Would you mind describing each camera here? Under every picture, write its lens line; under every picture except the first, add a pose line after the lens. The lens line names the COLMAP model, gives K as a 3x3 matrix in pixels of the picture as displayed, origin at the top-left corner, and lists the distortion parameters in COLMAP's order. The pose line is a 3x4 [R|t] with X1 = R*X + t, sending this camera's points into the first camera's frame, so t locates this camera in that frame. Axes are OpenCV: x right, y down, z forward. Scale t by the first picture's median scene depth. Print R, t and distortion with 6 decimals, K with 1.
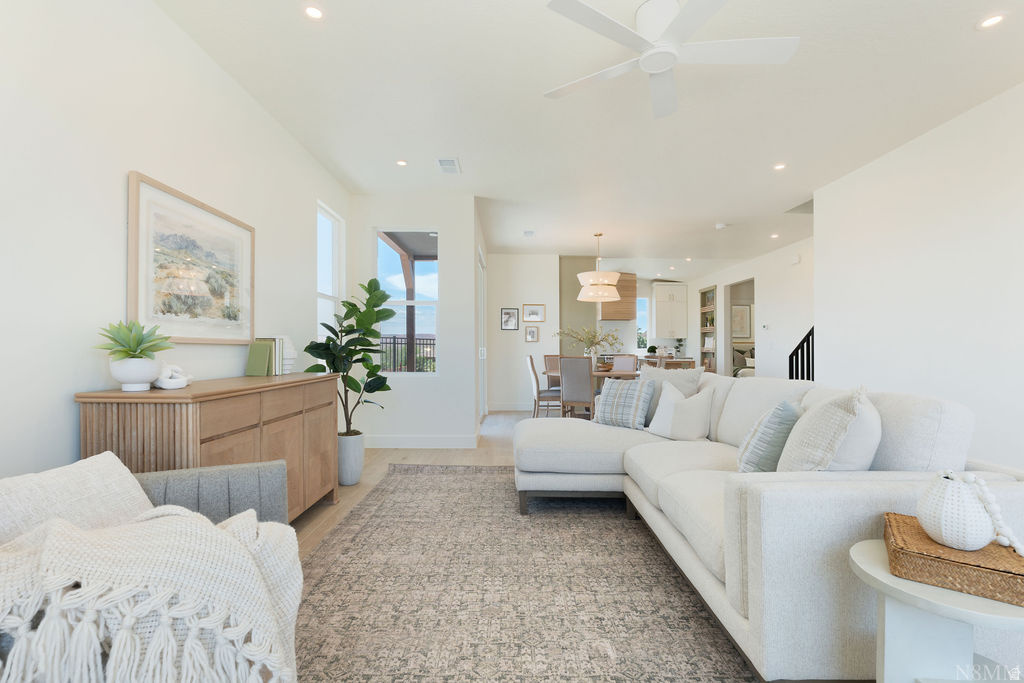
lens RADIAL K [[456.5, 0, 510.6], [0, 456.5, 347.1], [0, 0, 1]] dist [-0.000325, -0.000039]
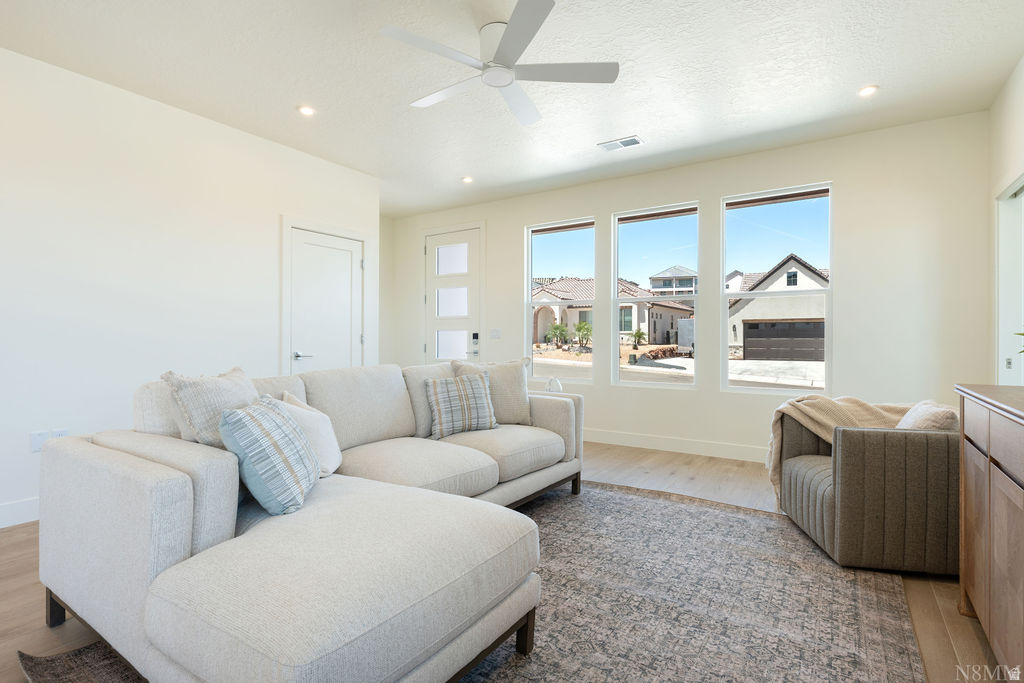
lens RADIAL K [[502.2, 0, 511.7], [0, 502.2, 340.7], [0, 0, 1]] dist [-0.000931, -0.000159]
pose [[-0.831108, -0.006355, 0.556075, -0.417382], [-0.008185, 0.999966, -0.000805, 0.007048], [-0.556051, -0.005220, -0.831132, 2.213938]]
